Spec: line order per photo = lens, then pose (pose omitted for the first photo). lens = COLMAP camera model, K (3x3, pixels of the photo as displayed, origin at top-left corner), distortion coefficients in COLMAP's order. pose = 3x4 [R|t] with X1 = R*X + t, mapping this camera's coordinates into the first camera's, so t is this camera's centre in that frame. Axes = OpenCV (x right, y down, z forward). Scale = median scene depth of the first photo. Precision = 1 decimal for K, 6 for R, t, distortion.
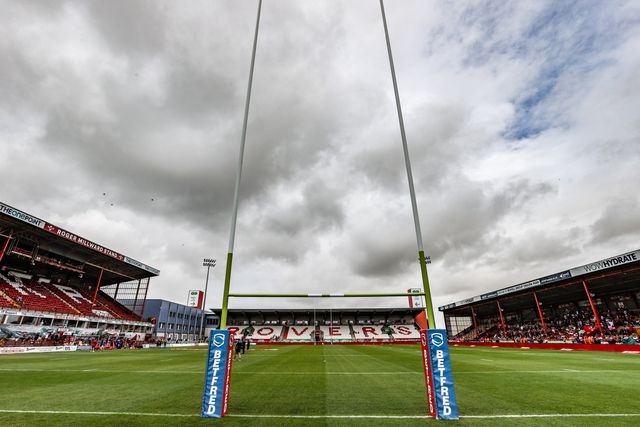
lens RADIAL K [[290.9, 0, 319.1], [0, 290.9, 222.6], [0, 0, 1]] dist [-0.013402, 0.000691]
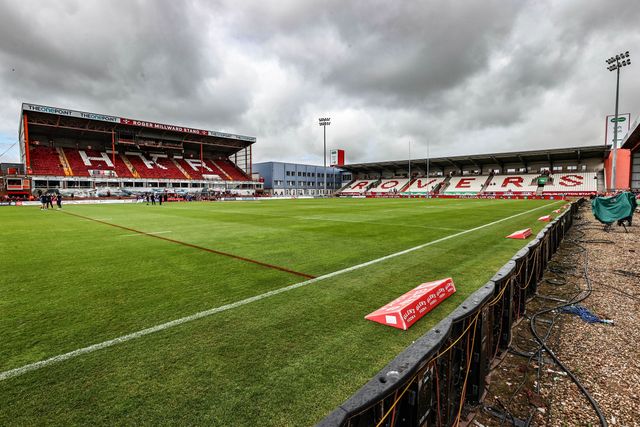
lens RADIAL K [[290.9, 0, 319.1], [0, 290.9, 222.6], [0, 0, 1]] dist [-0.013402, 0.000691]
pose [[0.751291, 0.062778, -0.656978, 0.432015], [0.253491, 0.891658, 0.375085, 0.101710], [0.609347, -0.448336, 0.653981, 0.263486]]
